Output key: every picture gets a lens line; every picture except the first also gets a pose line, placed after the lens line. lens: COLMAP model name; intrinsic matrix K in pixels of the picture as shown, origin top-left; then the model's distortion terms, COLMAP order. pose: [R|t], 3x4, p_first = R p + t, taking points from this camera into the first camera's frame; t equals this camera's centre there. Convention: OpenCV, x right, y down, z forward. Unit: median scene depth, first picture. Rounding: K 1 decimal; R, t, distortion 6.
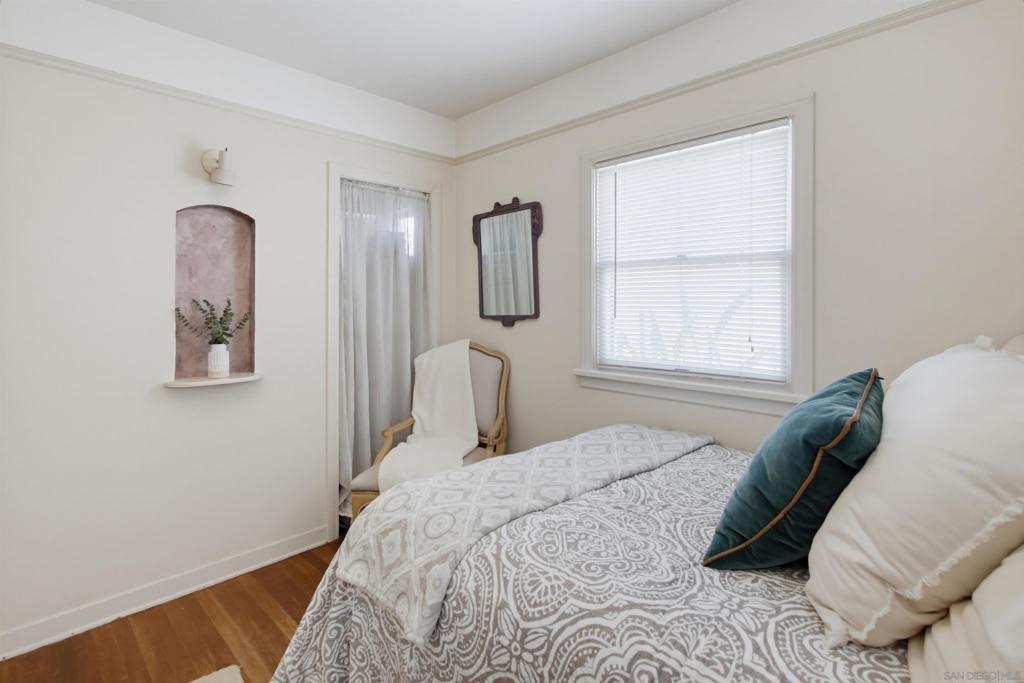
lens RADIAL K [[477.2, 0, 509.3], [0, 477.2, 304.4], [0, 0, 1]] dist [0.004795, 0.001270]
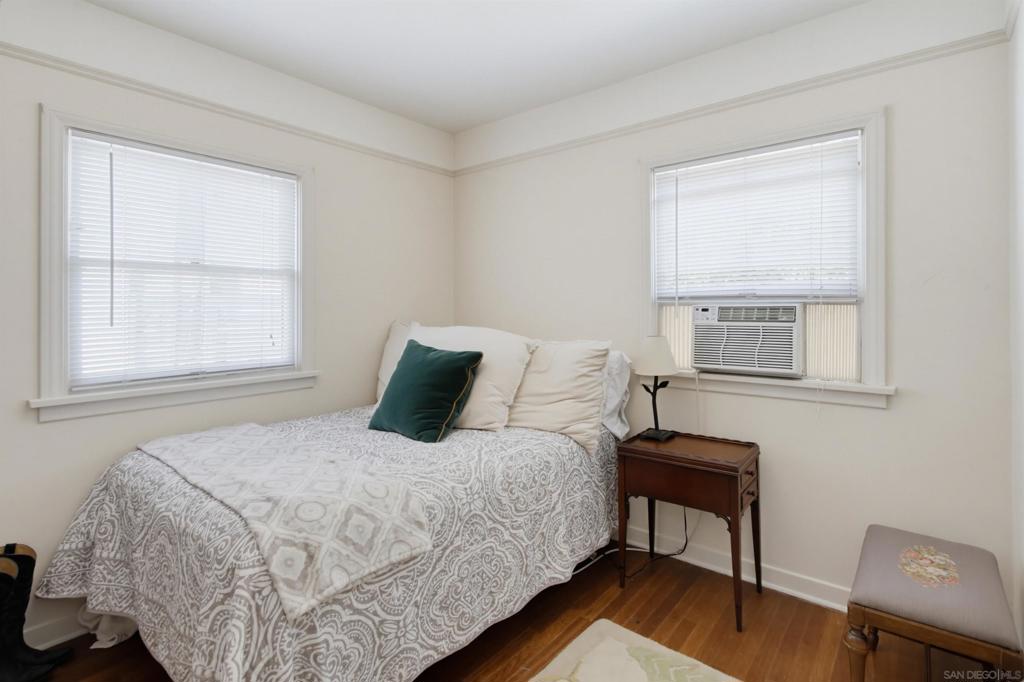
lens RADIAL K [[477.2, 0, 509.3], [0, 477.2, 303.9], [0, 0, 1]] dist [0.004795, 0.001270]
pose [[-0.027727, 0.003733, 0.999609, -0.799166], [0.002953, 0.999989, -0.003652, -0.007159], [-0.999611, 0.002850, -0.027738, 0.395820]]
